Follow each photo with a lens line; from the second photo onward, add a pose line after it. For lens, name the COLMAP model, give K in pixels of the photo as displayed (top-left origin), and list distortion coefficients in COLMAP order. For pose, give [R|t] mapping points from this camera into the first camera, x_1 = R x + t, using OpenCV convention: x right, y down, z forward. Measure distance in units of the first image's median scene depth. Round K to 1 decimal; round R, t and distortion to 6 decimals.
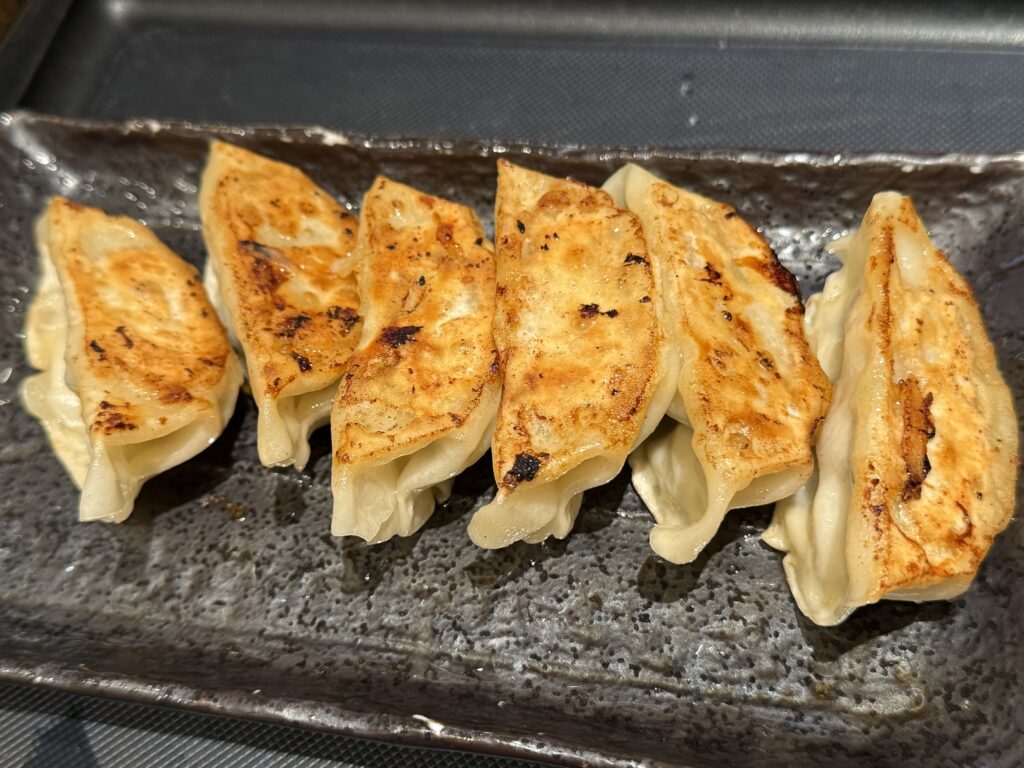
lens RADIAL K [[1292.3, 0, 511.9], [0, 1292.3, 382.2], [0, 0, 1]] dist [0.112227, 0.000000]
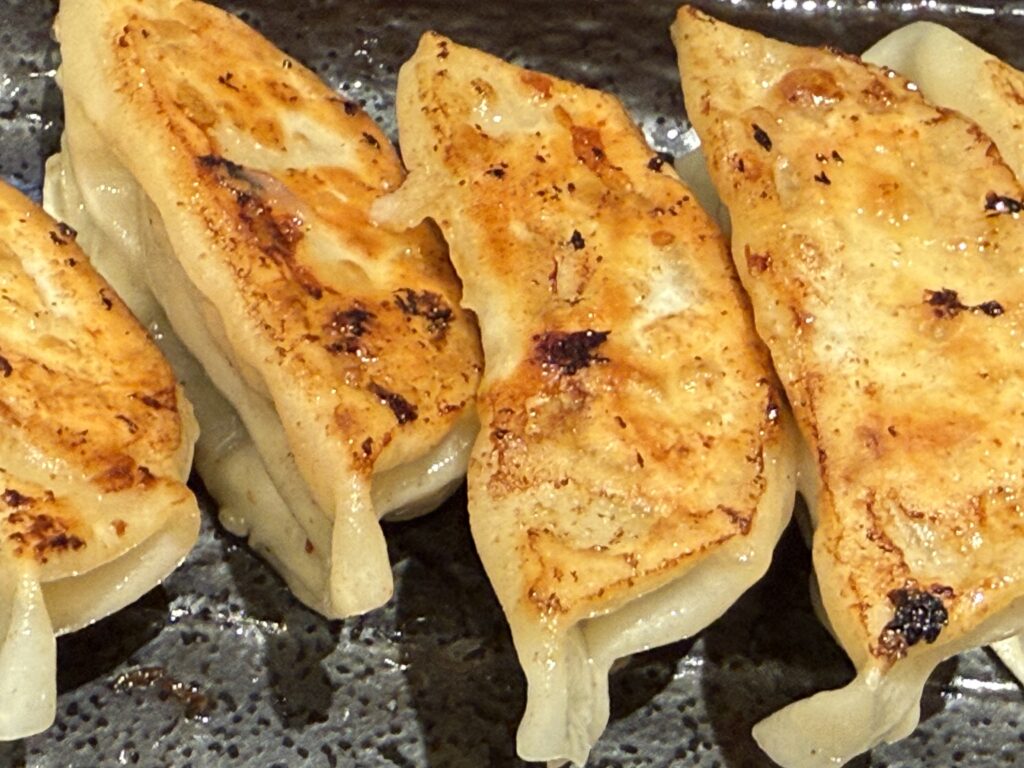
lens RADIAL K [[2199.4, 0, 511.7], [0, 2199.4, 388.8], [0, 0, 1]] dist [0.011496, 0.000000]
pose [[0.982051, -0.004055, 0.188573, -0.261850], [0.003937, 0.999992, 0.001005, -0.021056], [-0.188576, -0.000244, 0.982059, 0.155040]]
